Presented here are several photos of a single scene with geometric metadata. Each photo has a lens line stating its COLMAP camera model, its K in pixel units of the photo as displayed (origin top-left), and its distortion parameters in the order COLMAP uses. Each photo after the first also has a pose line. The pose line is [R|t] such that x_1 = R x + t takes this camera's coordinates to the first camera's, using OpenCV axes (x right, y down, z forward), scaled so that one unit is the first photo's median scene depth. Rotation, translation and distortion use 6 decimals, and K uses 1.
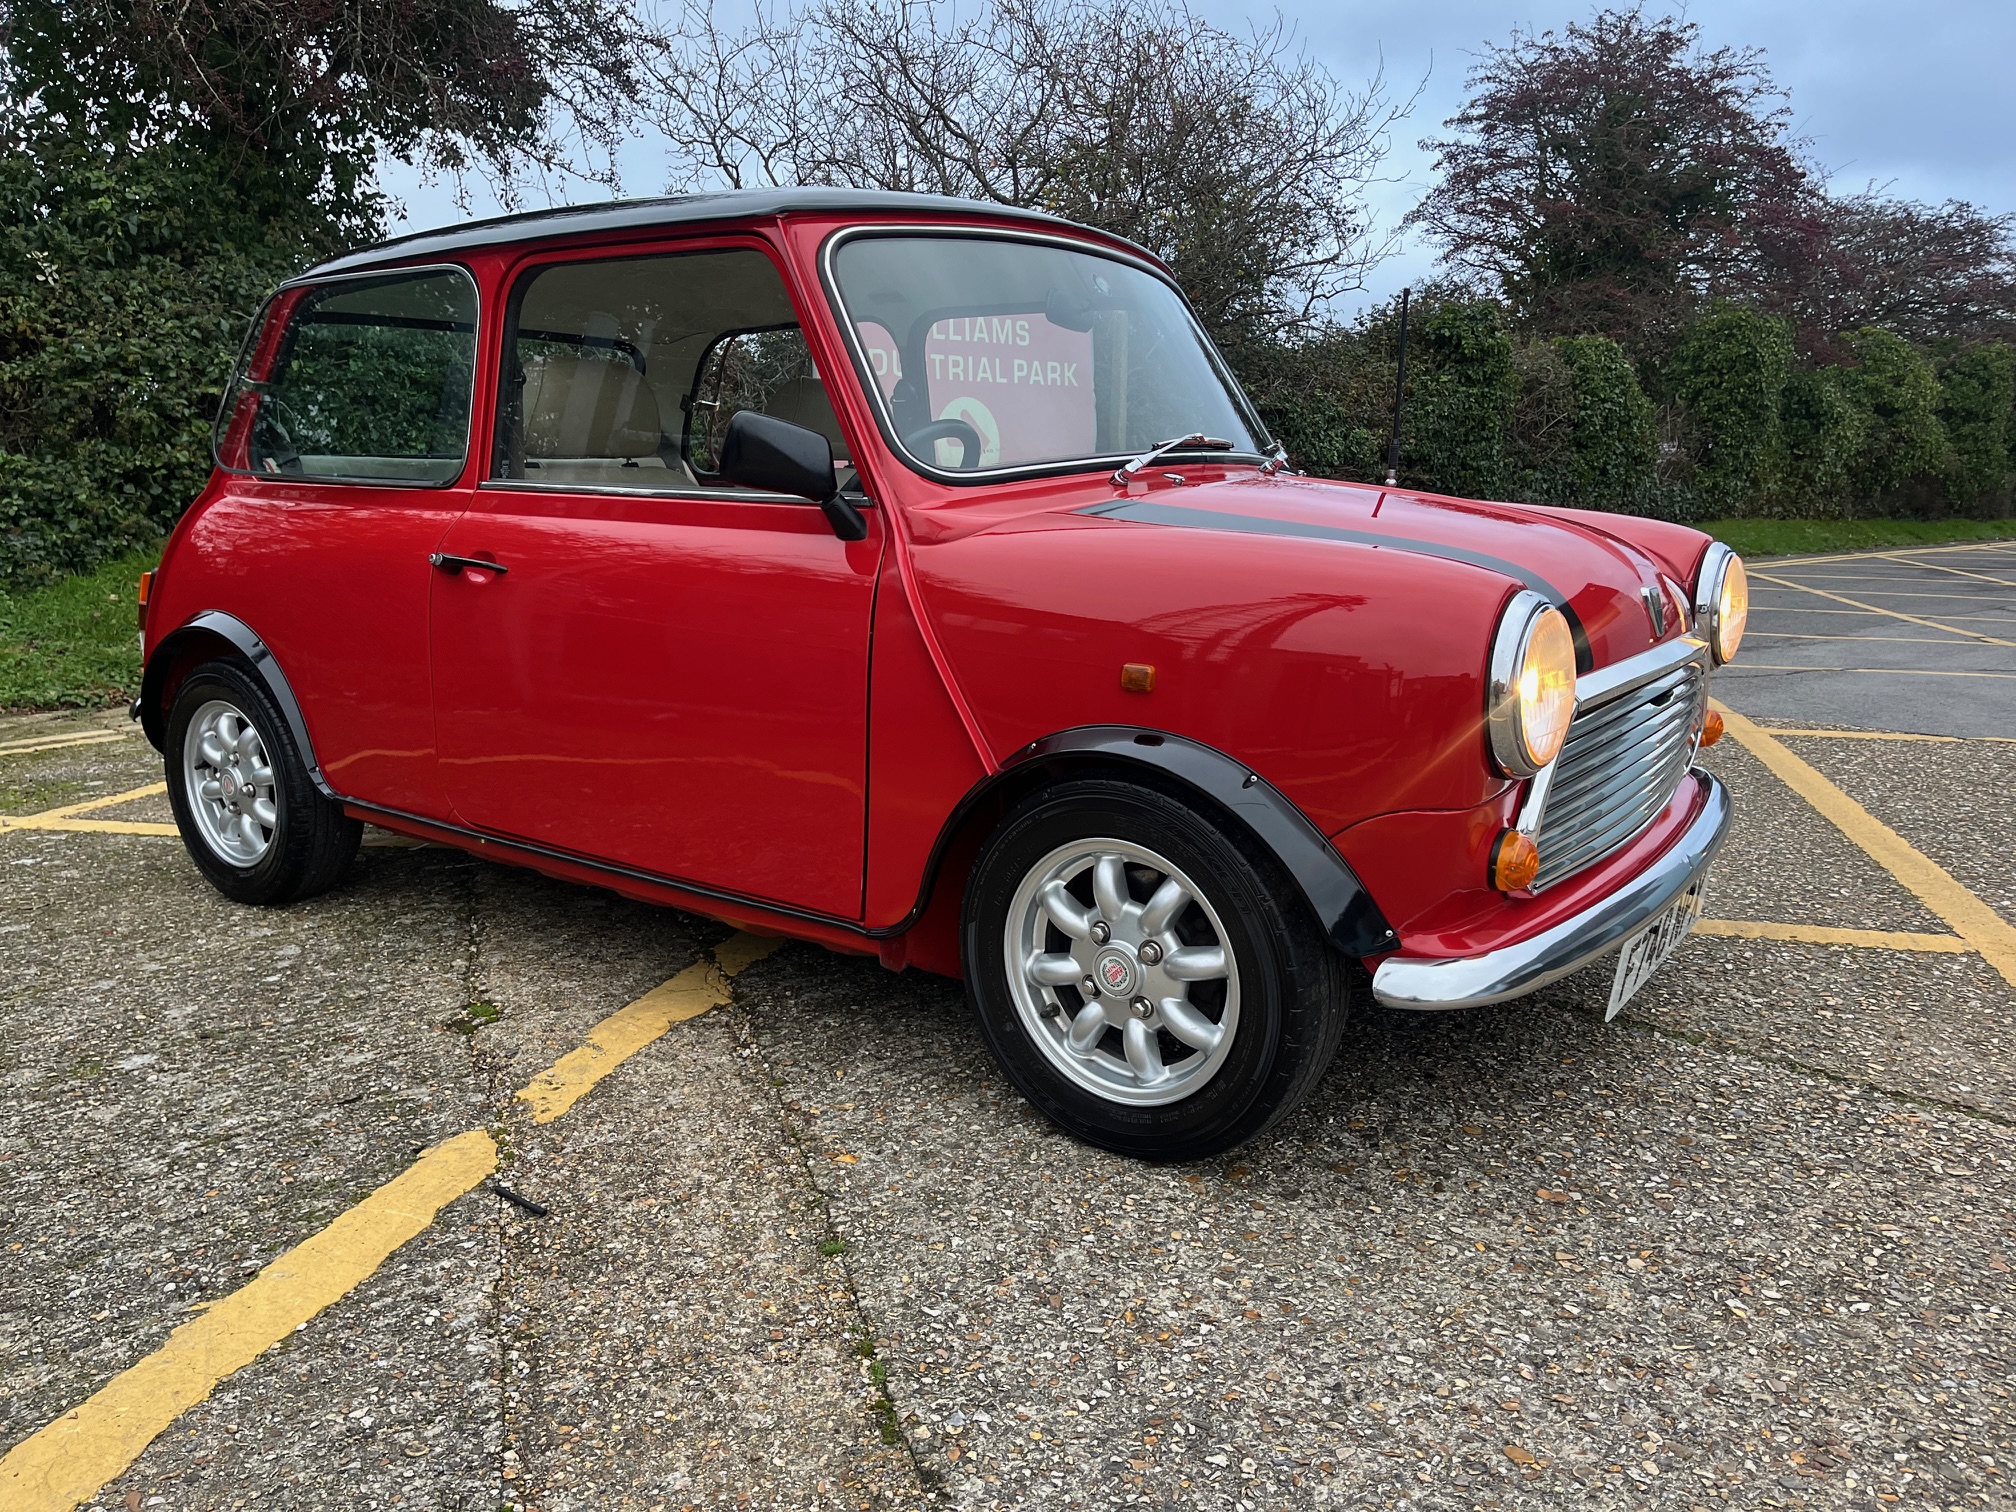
lens RADIAL K [[1557.5, 0, 1005.9], [0, 1557.5, 771.6], [0, 0, 1]] dist [0.073969, -0.104644]
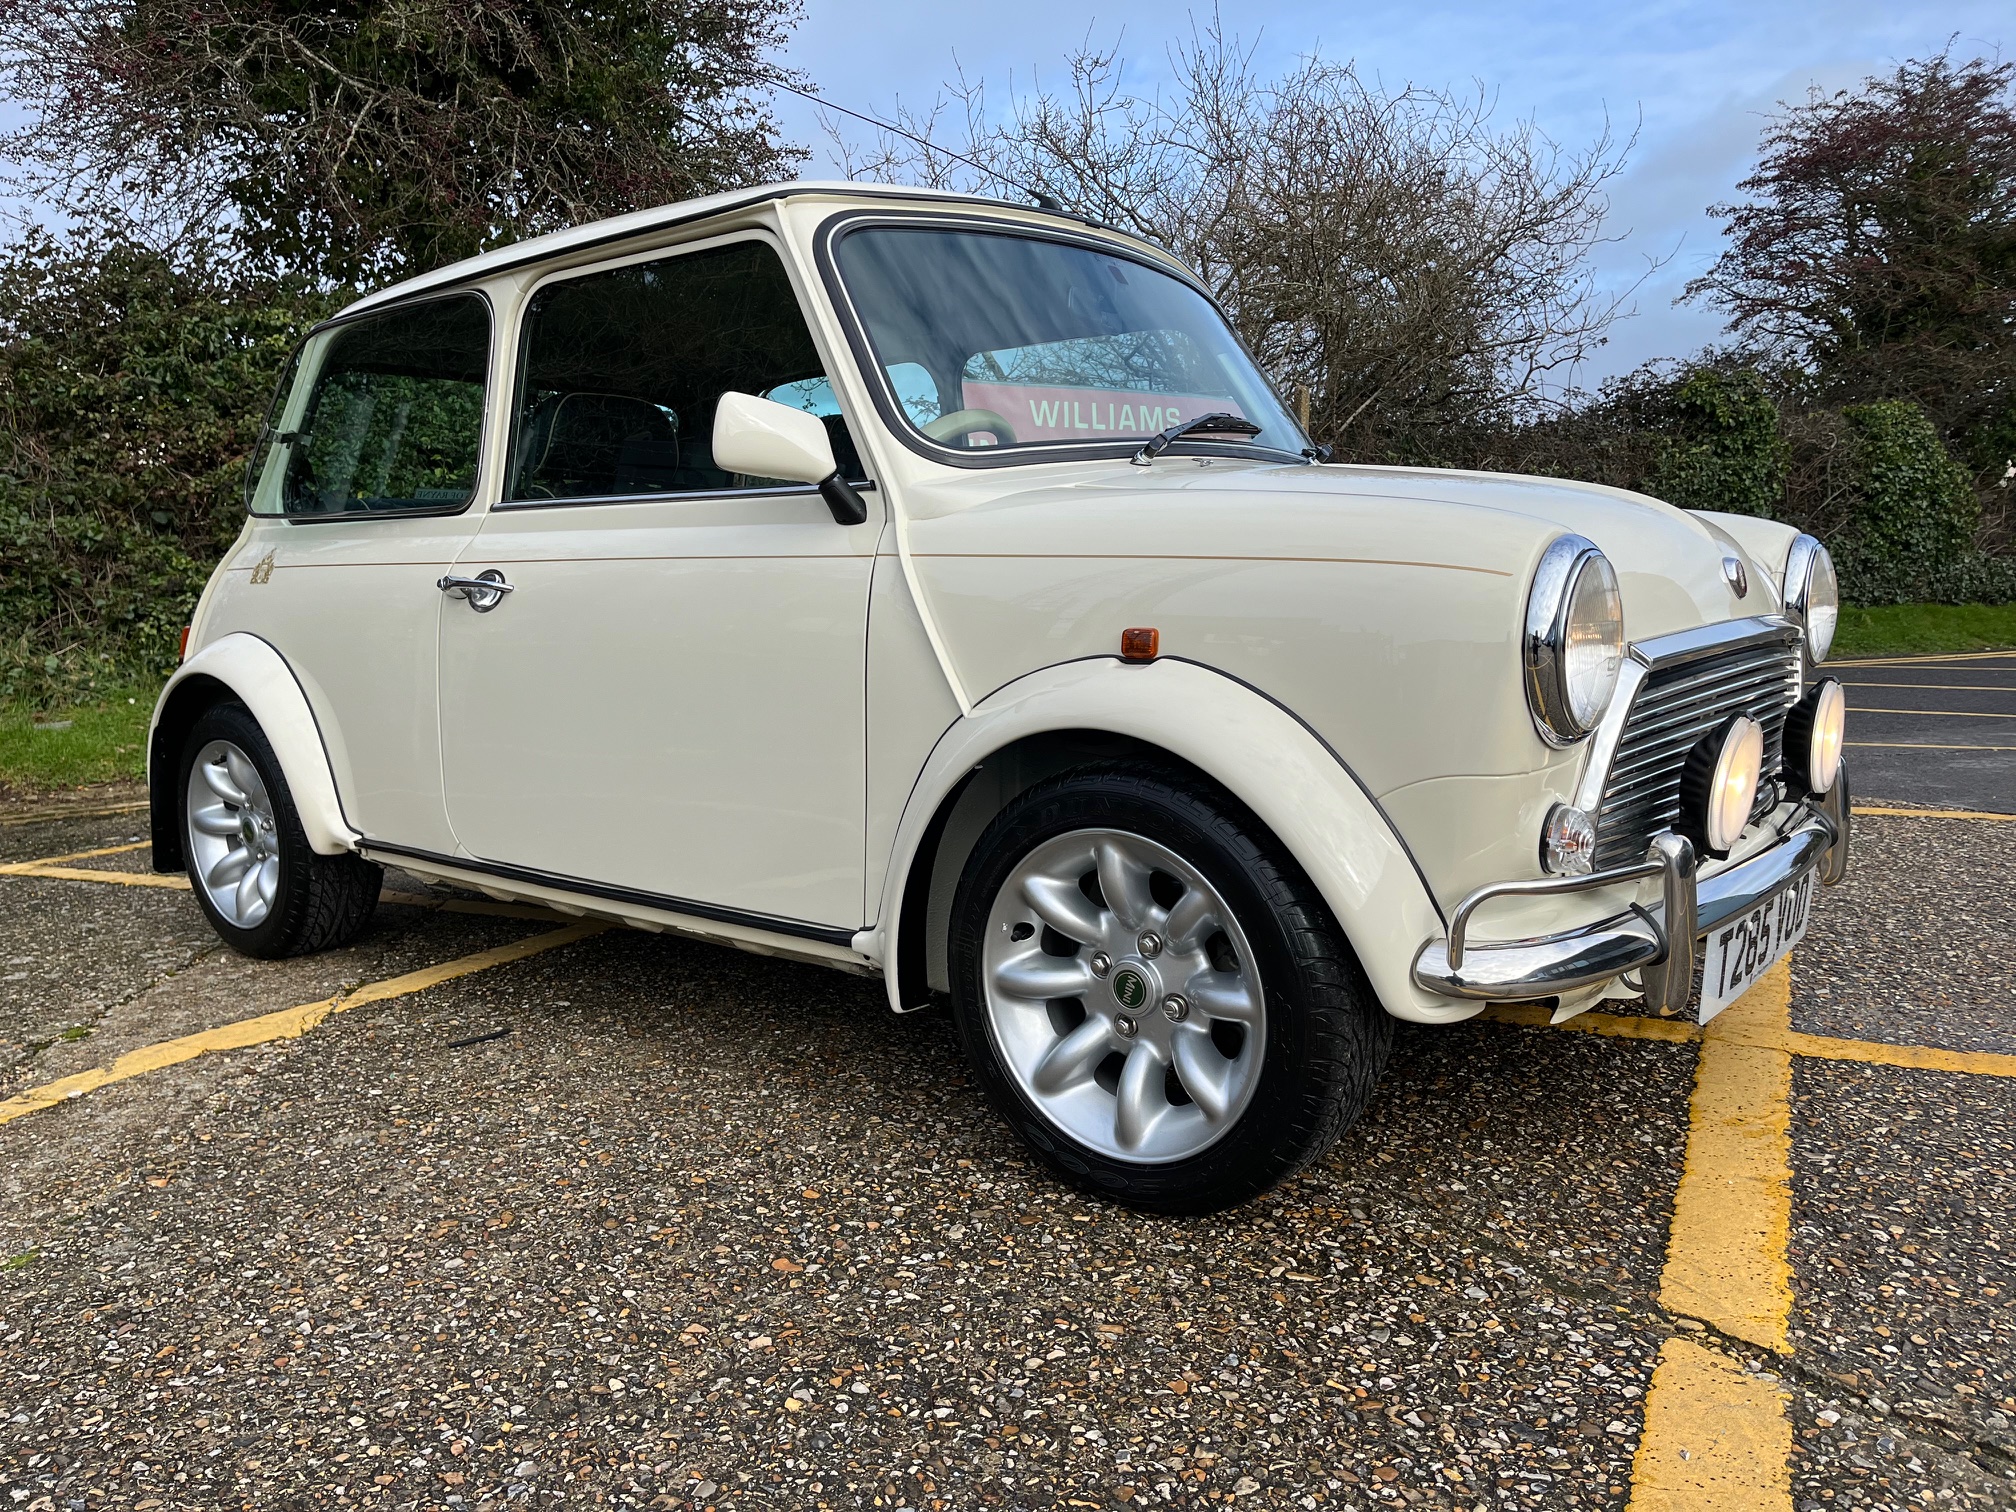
lens RADIAL K [[1557.5, 0, 987.9], [0, 1557.5, 754.3], [0, 0, 1]] dist [0.073969, -0.104644]
pose [[0.974257, 0.001146, -0.225439, 0.117790], [-0.018576, 0.996995, -0.075209, 0.008862], [0.224675, 0.077461, 0.971350, 0.027650]]
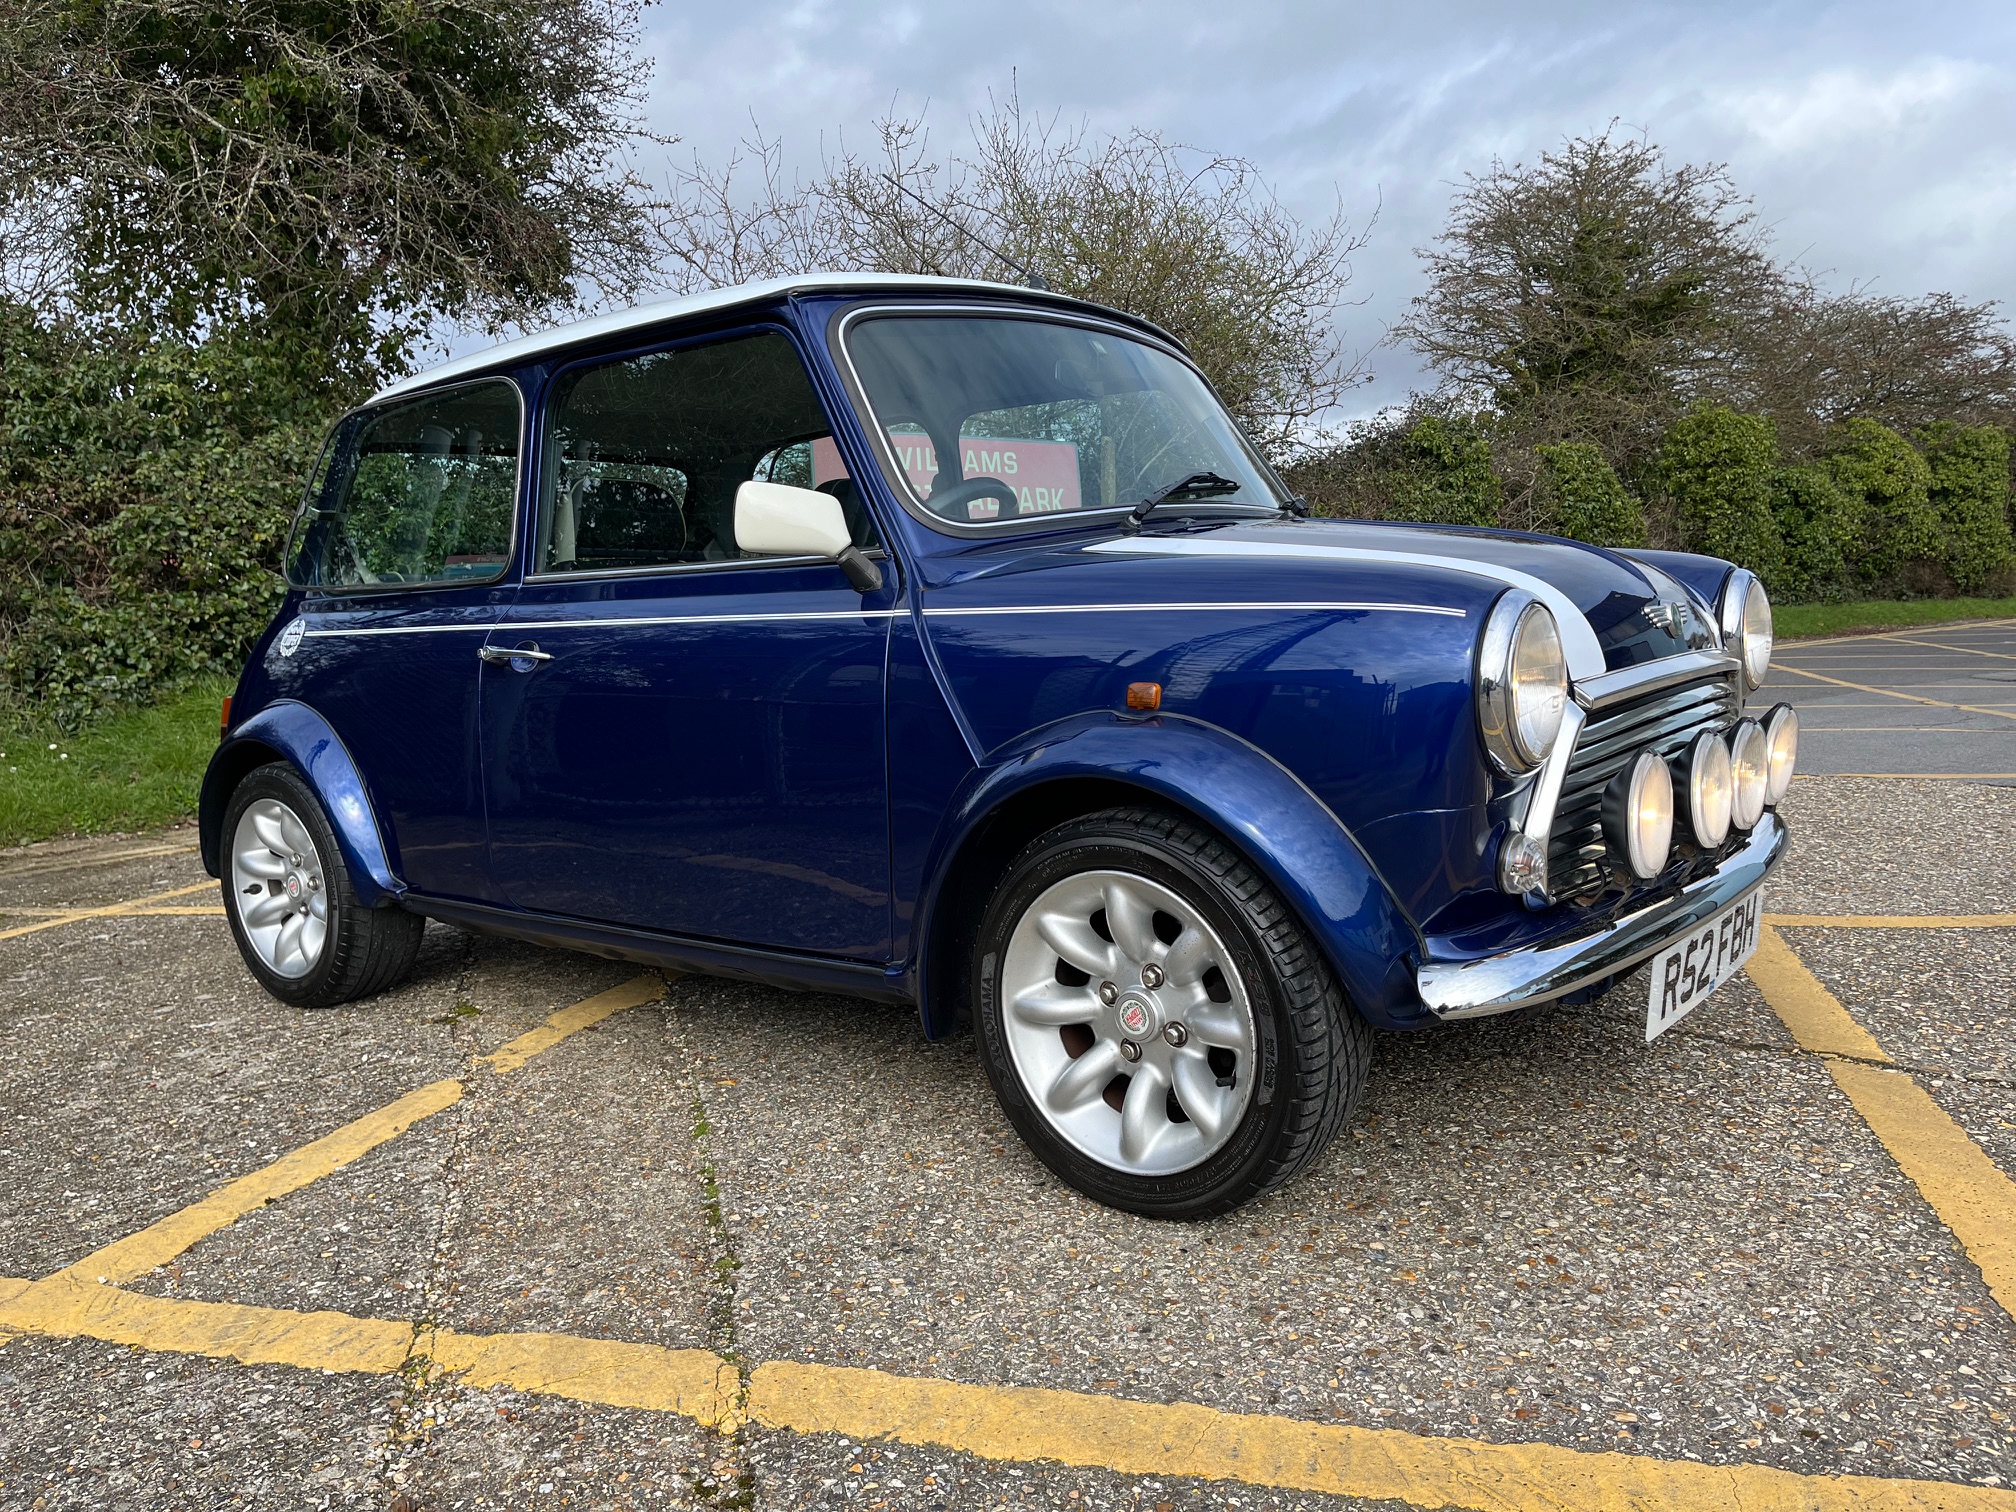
lens RADIAL K [[1557.5, 0, 1015.1], [0, 1557.5, 759.7], [0, 0, 1]] dist [0.073969, -0.104644]
pose [[0.998648, -0.043824, -0.027941, 0.034720], [0.041197, 0.995222, -0.088518, 0.020189], [0.031687, 0.087247, 0.995683, -0.057972]]
